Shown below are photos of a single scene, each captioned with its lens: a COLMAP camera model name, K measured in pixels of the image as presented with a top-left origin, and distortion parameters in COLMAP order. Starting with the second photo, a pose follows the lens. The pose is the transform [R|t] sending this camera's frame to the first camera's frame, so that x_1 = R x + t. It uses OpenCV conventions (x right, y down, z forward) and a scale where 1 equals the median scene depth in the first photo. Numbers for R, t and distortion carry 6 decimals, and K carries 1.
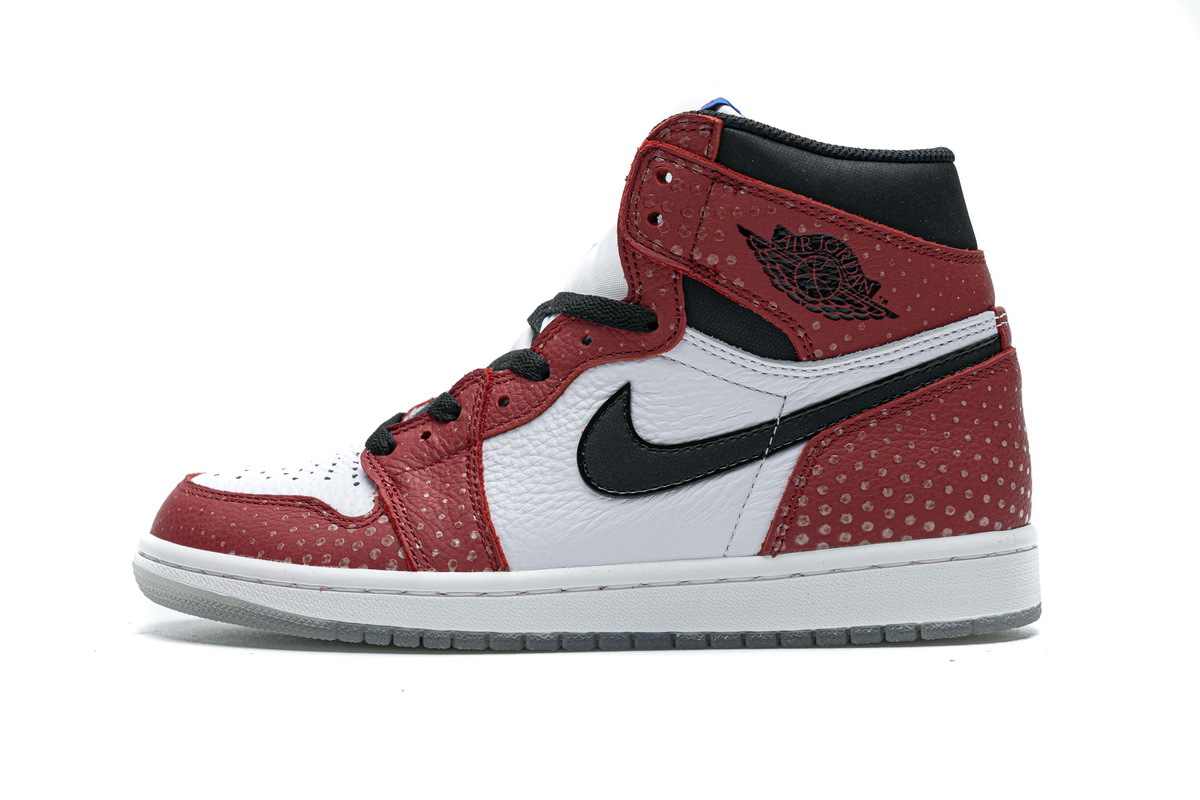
lens RADIAL K [[2288.1, 0, 600.0], [0, 2288.1, 400.0], [0, 0, 1]] dist [0.014789, -0.094976]
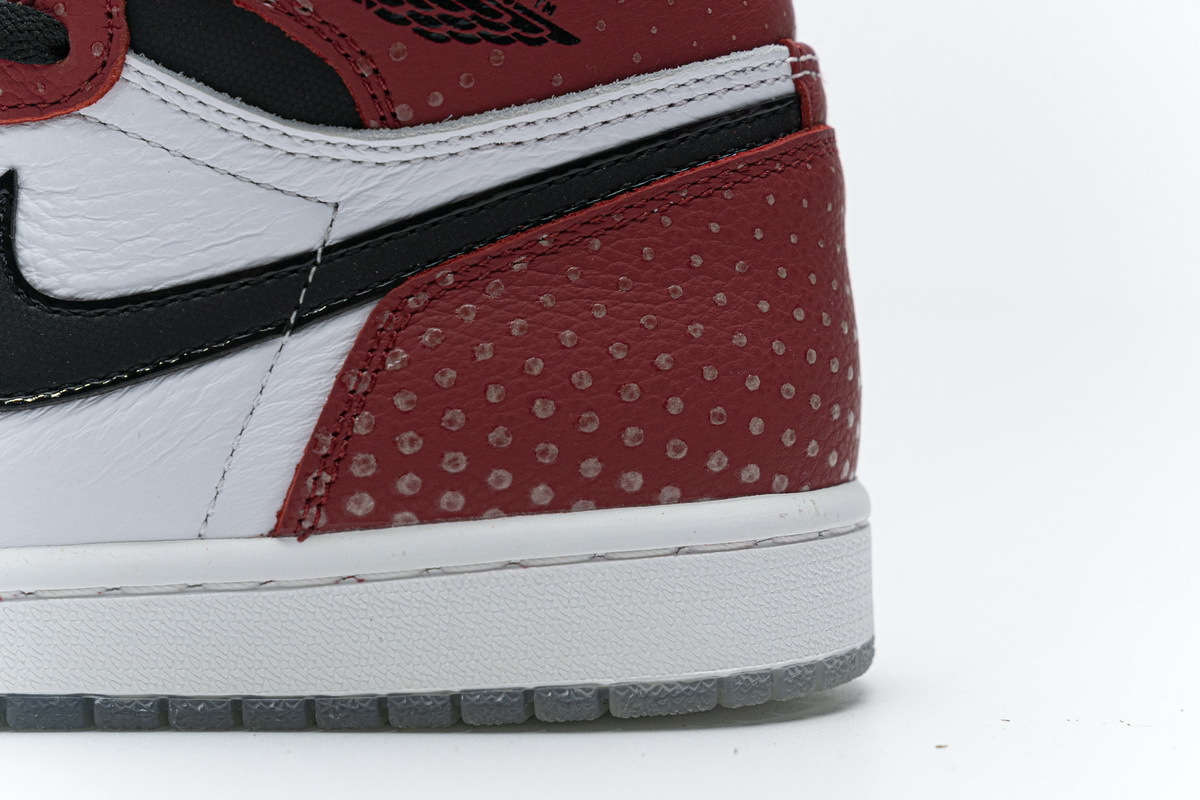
lens RADIAL K [[2288.1, 0, 600.0], [0, 2288.1, 400.0], [0, 0, 1]] dist [0.014789, -0.094976]
pose [[0.999700, 0.017654, 0.017002, 0.128518], [-0.018015, 0.999610, 0.021318, 0.028141], [-0.016619, -0.021617, 0.999628, 0.522642]]
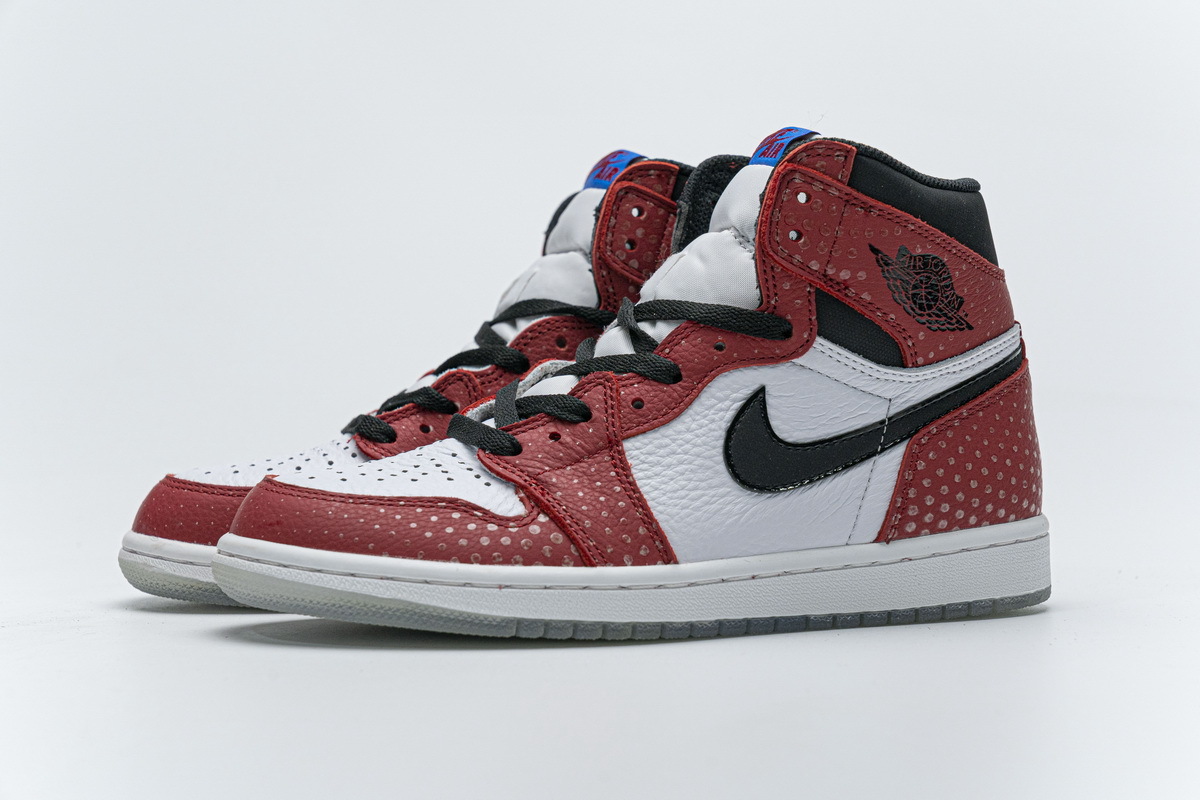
lens RADIAL K [[2288.1, 0, 600.0], [0, 2288.1, 400.0], [0, 0, 1]] dist [0.014789, -0.094976]
pose [[0.898416, 0.000214, 0.439146, -0.534570], [-0.001893, 0.999992, 0.003385, -0.004605], [-0.439142, -0.003873, 0.898410, 0.063221]]
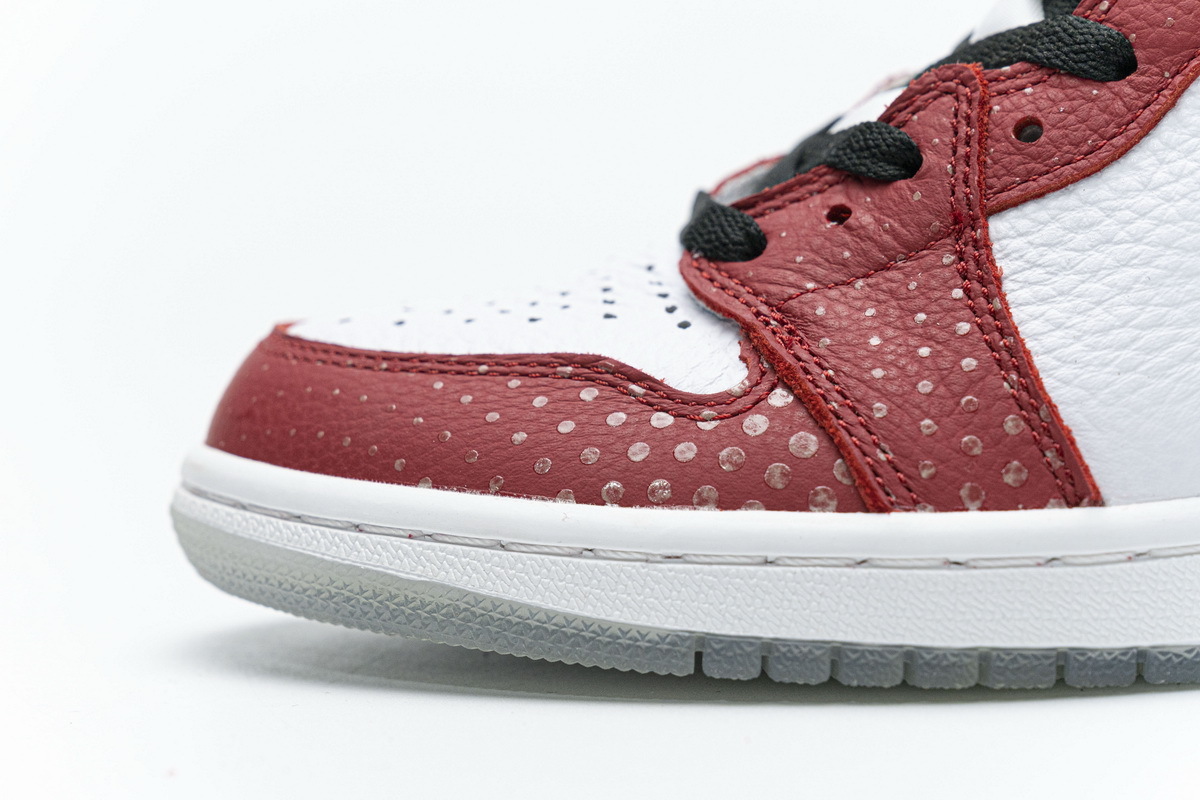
lens RADIAL K [[2288.1, 0, 600.0], [0, 2288.1, 400.0], [0, 0, 1]] dist [0.014789, -0.094976]
pose [[0.995866, -0.026271, 0.086950, -0.171137], [0.023338, 0.999129, 0.034578, 0.037210], [-0.087782, -0.032406, 0.995612, 0.572855]]
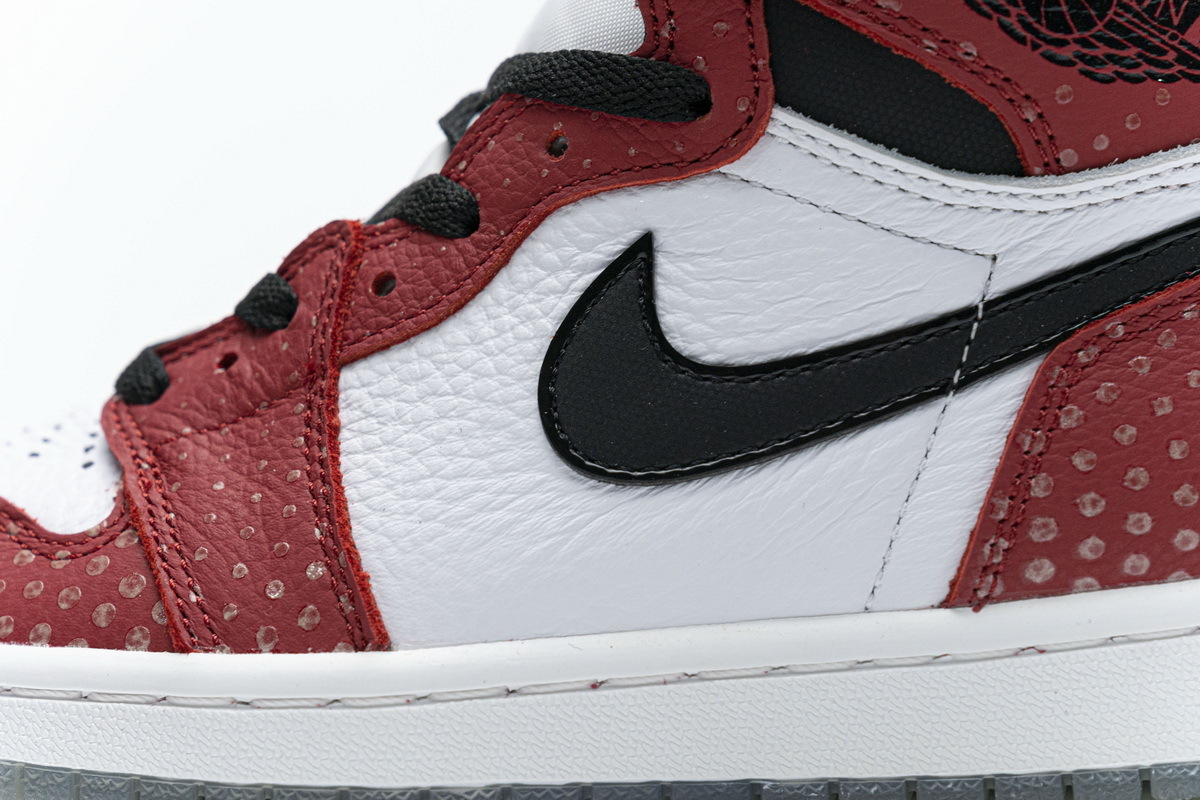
lens RADIAL K [[2288.1, 0, 600.0], [0, 2288.1, 400.0], [0, 0, 1]] dist [0.014789, -0.094976]
pose [[0.999766, -0.015226, -0.015398, 0.009314], [0.015228, 0.999884, 0.000013, 0.025849], [0.015396, -0.000248, 0.999881, 0.545370]]
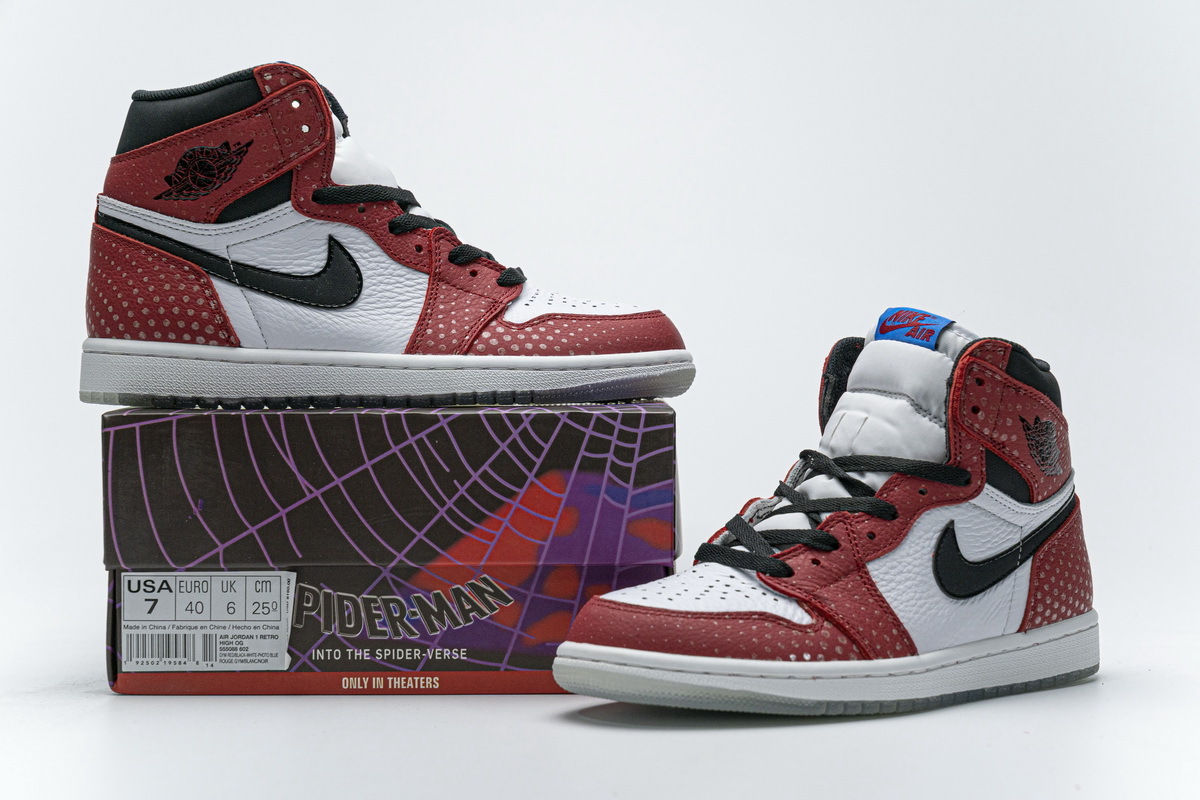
lens RADIAL K [[2288.1, 0, 600.0], [0, 2288.1, 400.0], [0, 0, 1]] dist [0.014789, -0.094976]
pose [[0.718328, 0.005241, 0.695685, -1.177078], [0.005520, 0.999897, -0.013233, -0.067045], [-0.695683, 0.013346, 0.718225, 0.103608]]
